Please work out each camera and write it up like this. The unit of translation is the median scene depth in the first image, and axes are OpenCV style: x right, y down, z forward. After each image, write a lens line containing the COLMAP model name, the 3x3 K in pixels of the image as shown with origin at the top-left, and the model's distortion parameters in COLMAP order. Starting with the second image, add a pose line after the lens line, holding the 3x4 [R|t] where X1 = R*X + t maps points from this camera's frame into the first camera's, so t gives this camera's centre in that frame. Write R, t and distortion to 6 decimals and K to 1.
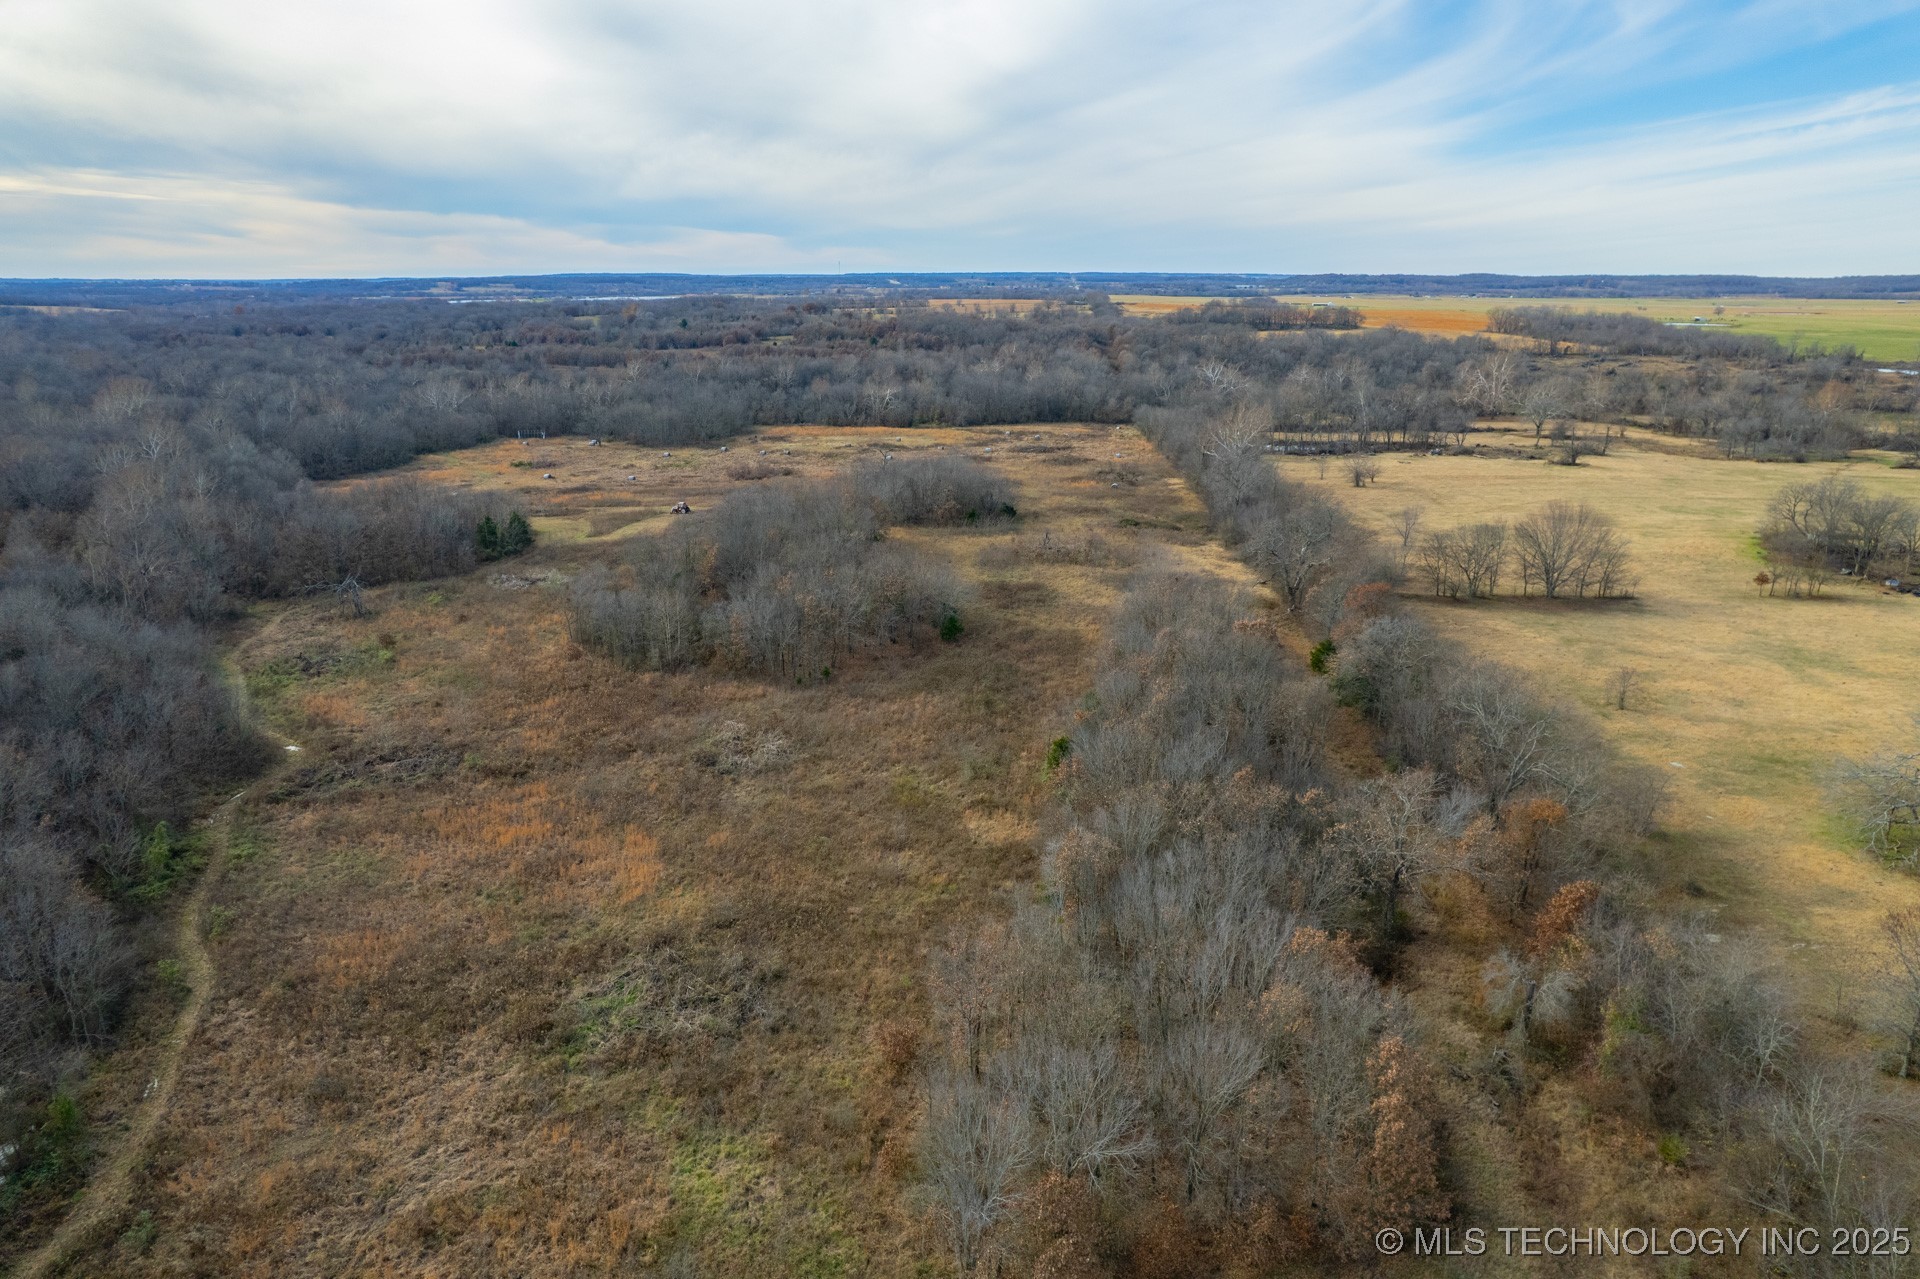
lens RADIAL K [[1227.1, 0, 968.8], [0, 1227.1, 672.7], [0, 0, 1]] dist [-0.081440, 0.070738]
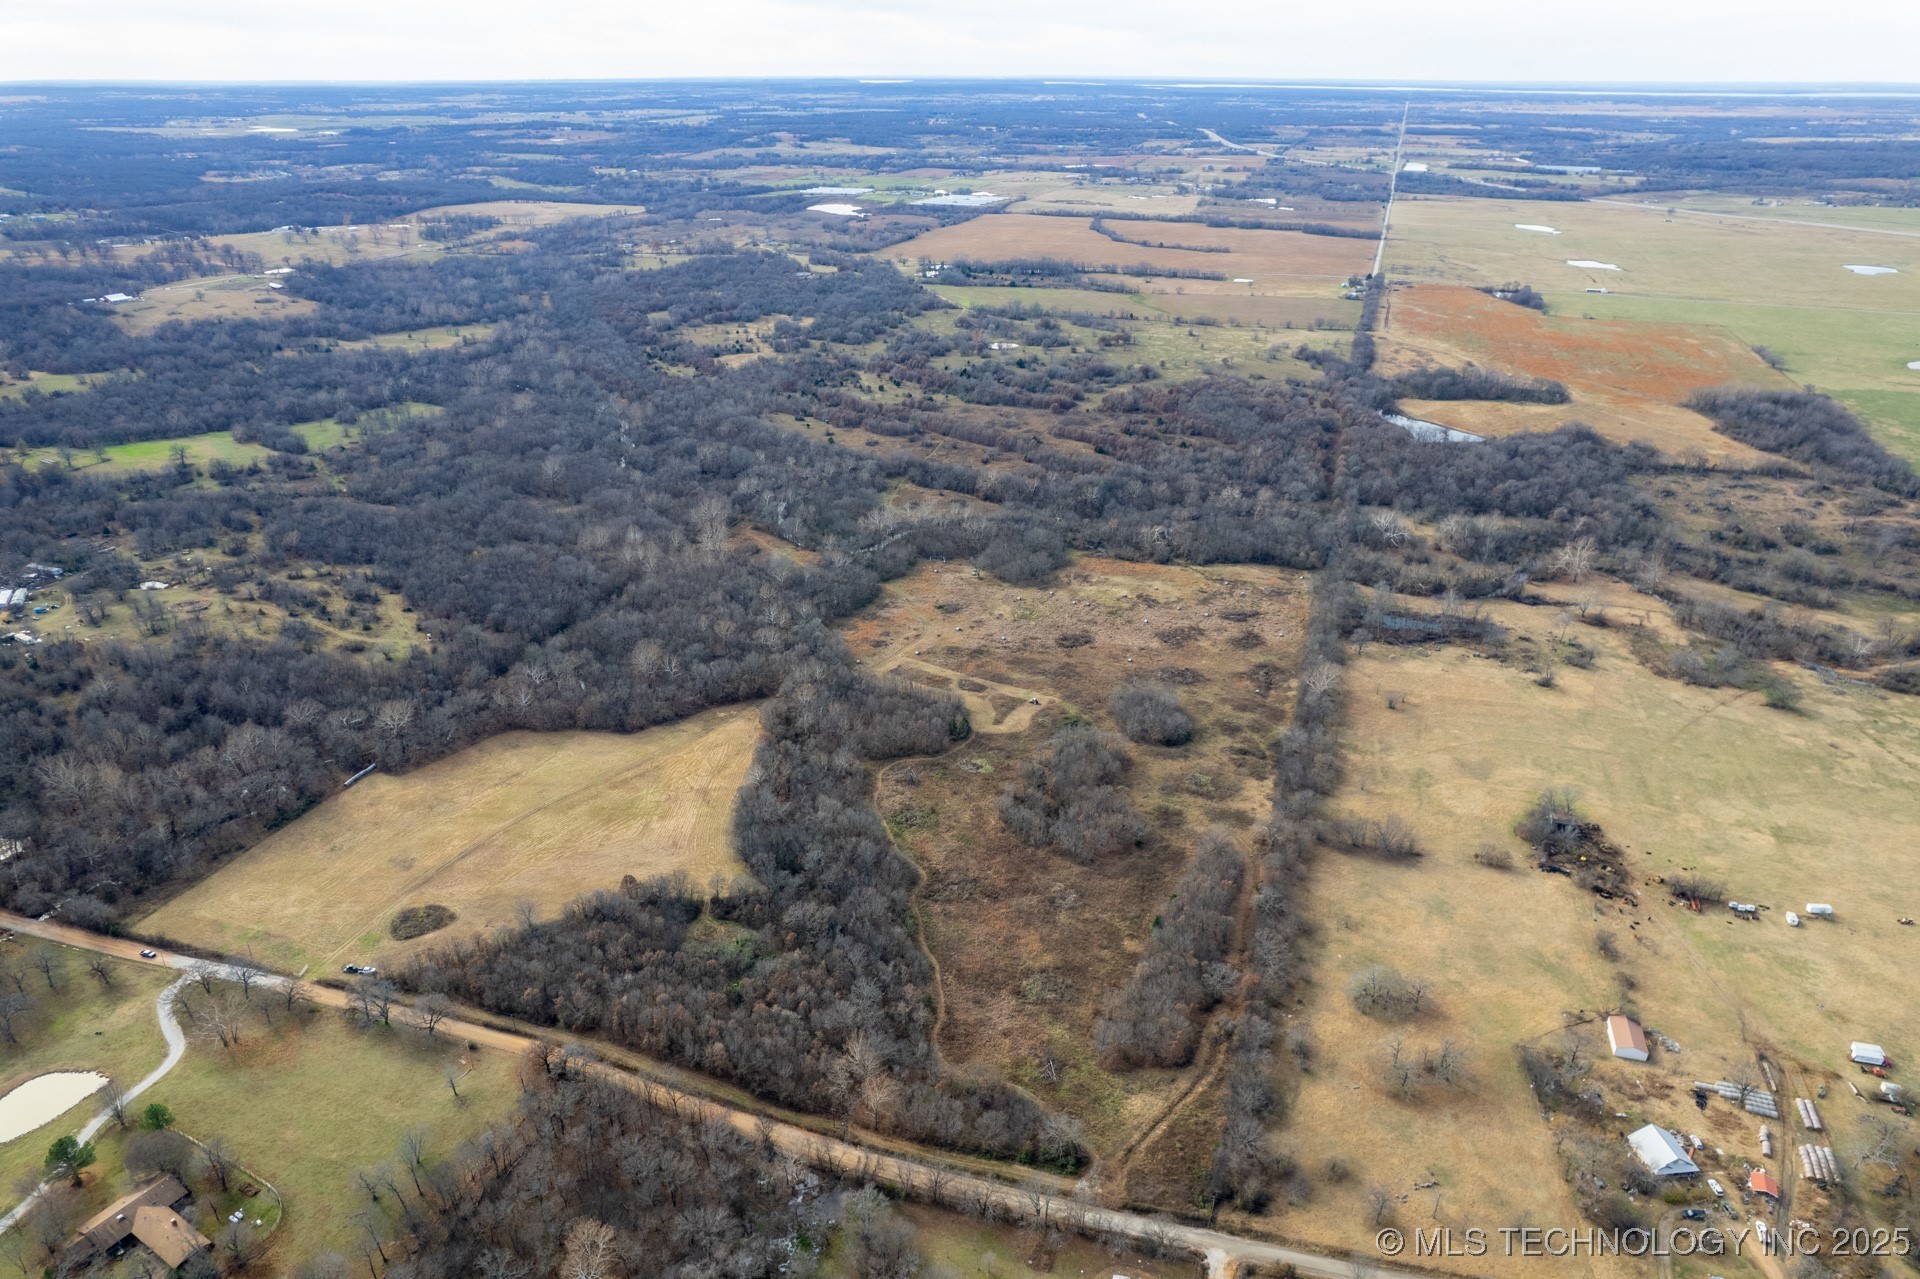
lens RADIAL K [[1227.1, 0, 968.8], [0, 1227.1, 672.7], [0, 0, 1]] dist [-0.081440, 0.070738]
pose [[0.970512, 0.109714, -0.214636, 0.047720], [-0.076851, 0.984781, 0.155888, -0.237201], [0.228473, -0.134796, 0.964173, -0.493061]]
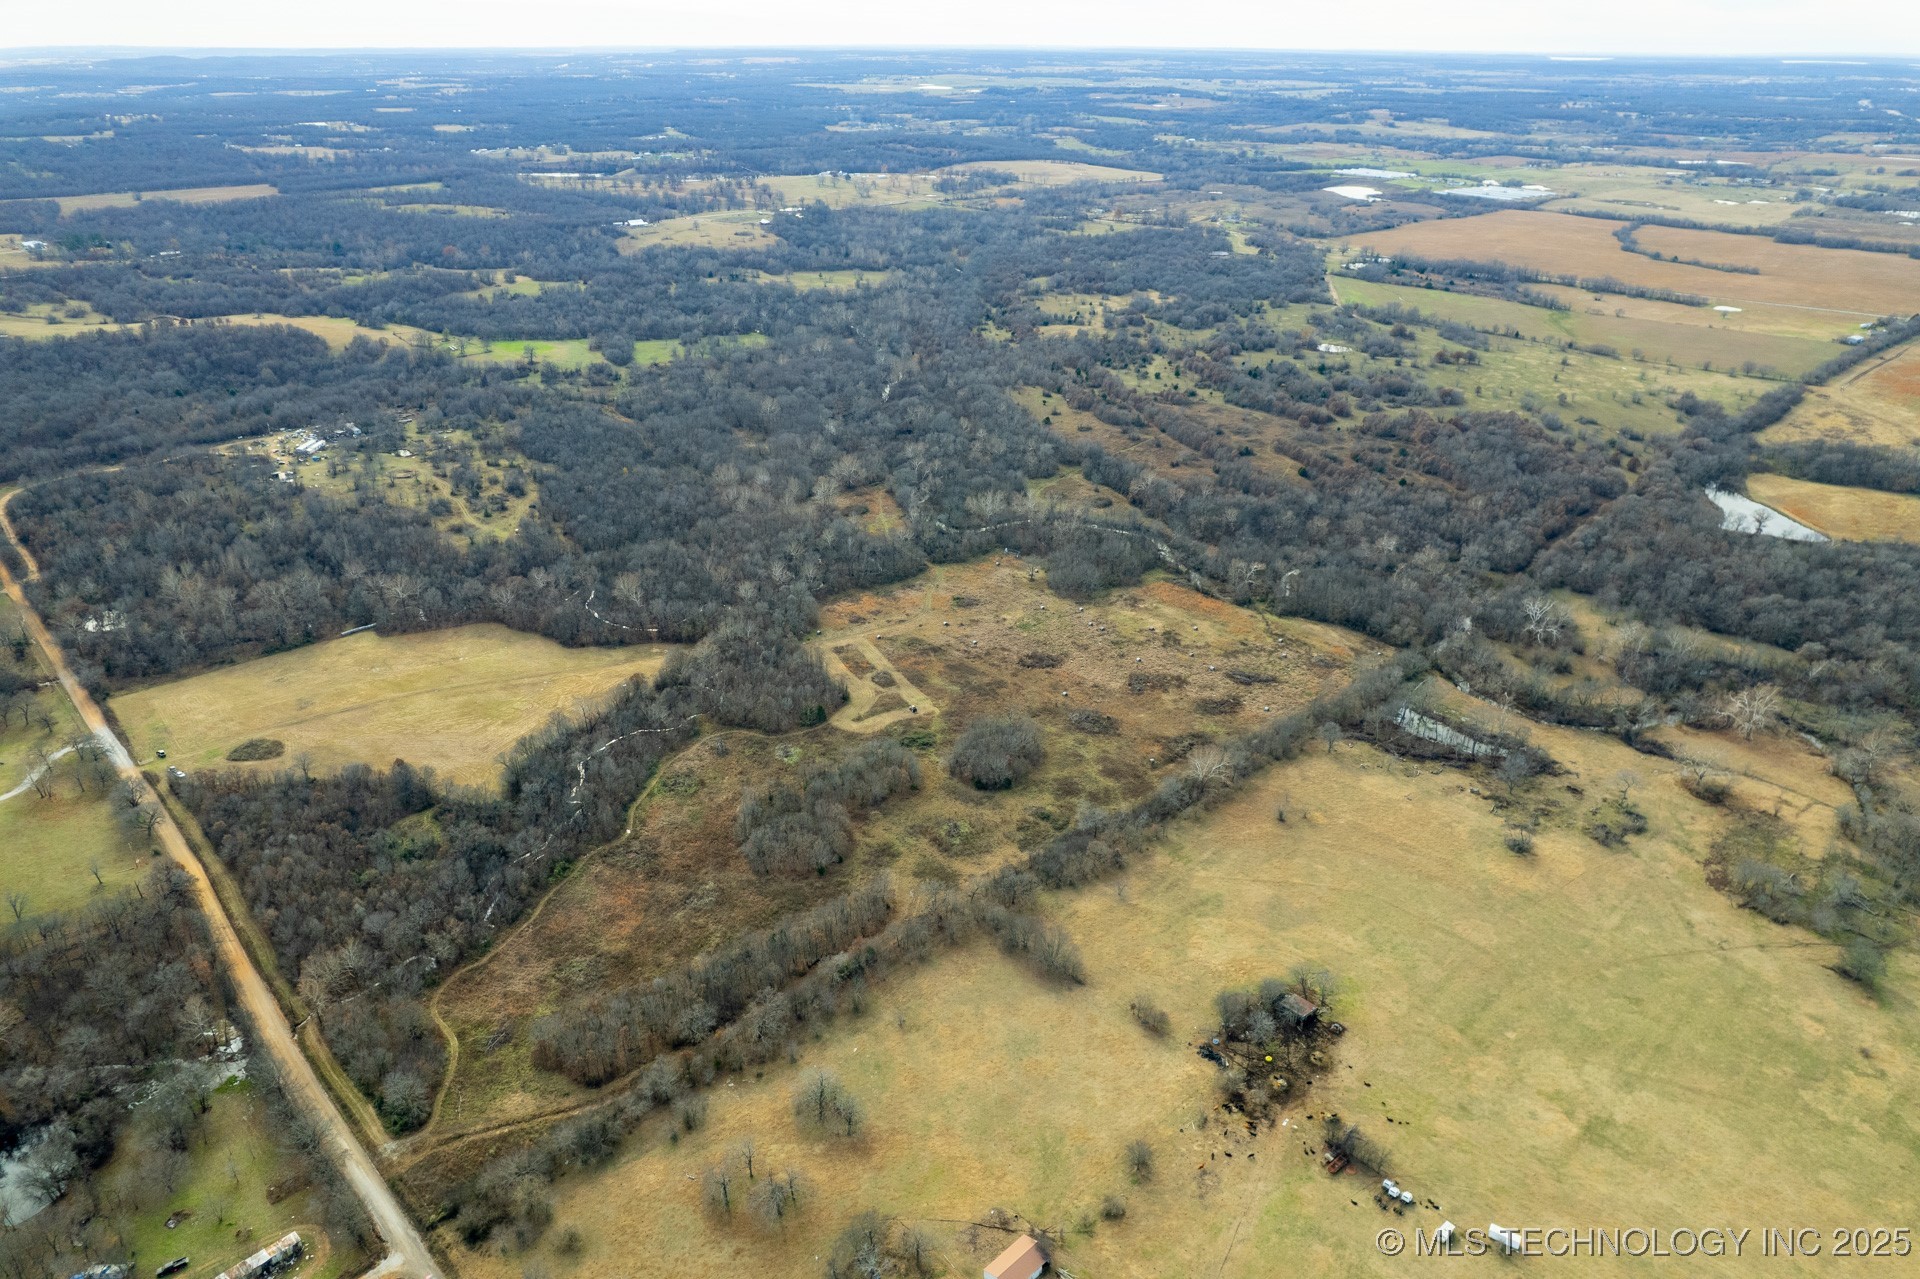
lens RADIAL K [[1227.1, 0, 968.8], [0, 1227.1, 672.7], [0, 0, 1]] dist [-0.081440, 0.070738]
pose [[0.737282, 0.319612, -0.595201, 0.471171], [-0.215753, 0.946272, 0.240875, -0.325431], [0.640208, -0.049176, 0.766626, -0.218633]]
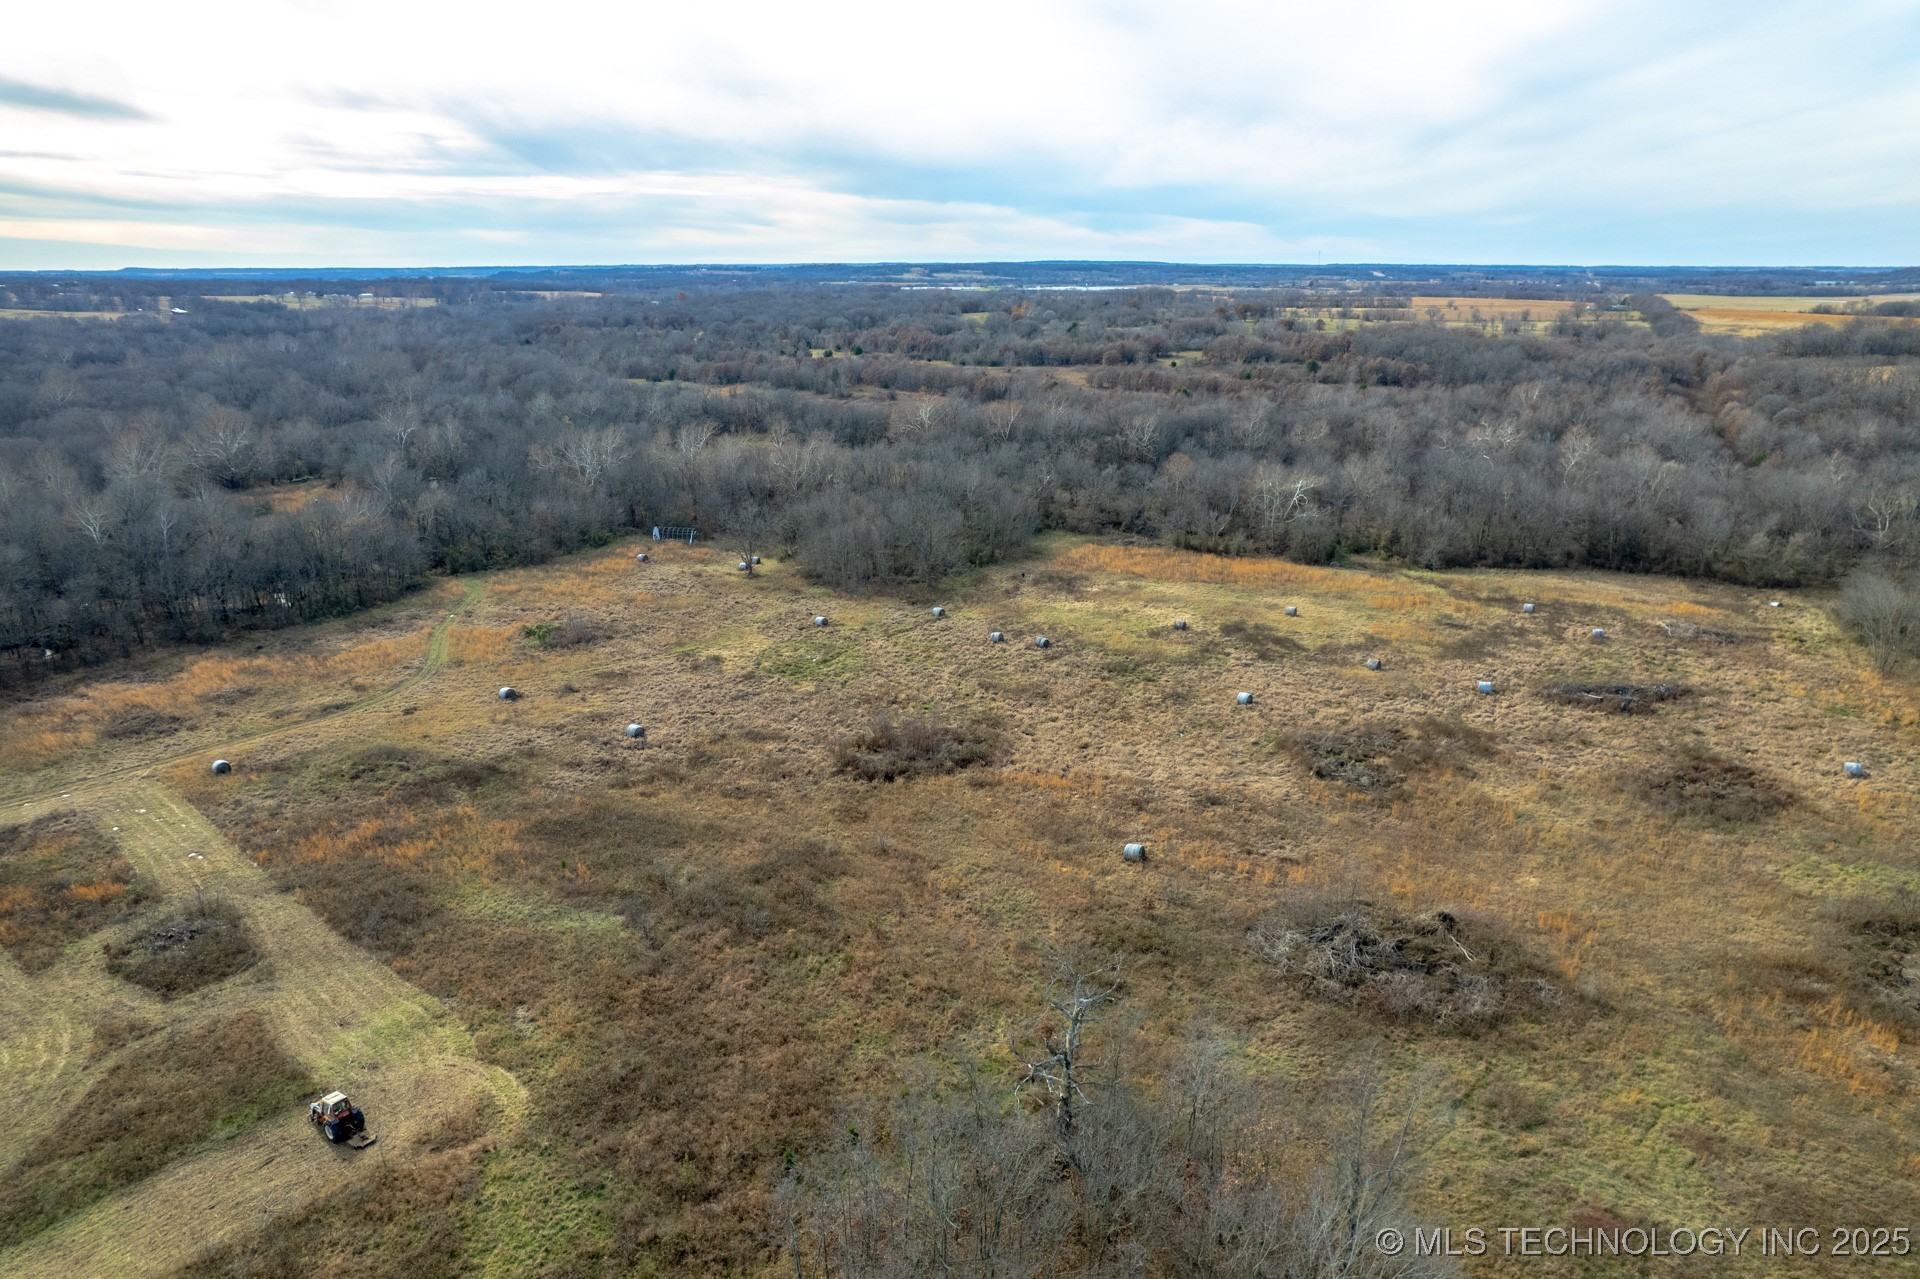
lens RADIAL K [[1227.1, 0, 968.8], [0, 1227.1, 672.7], [0, 0, 1]] dist [-0.081440, 0.070738]
pose [[0.931987, 0.114418, -0.343962, -0.005272], [-0.111622, 0.993356, 0.027991, -0.124351], [0.344879, 0.012307, 0.938566, 0.372073]]
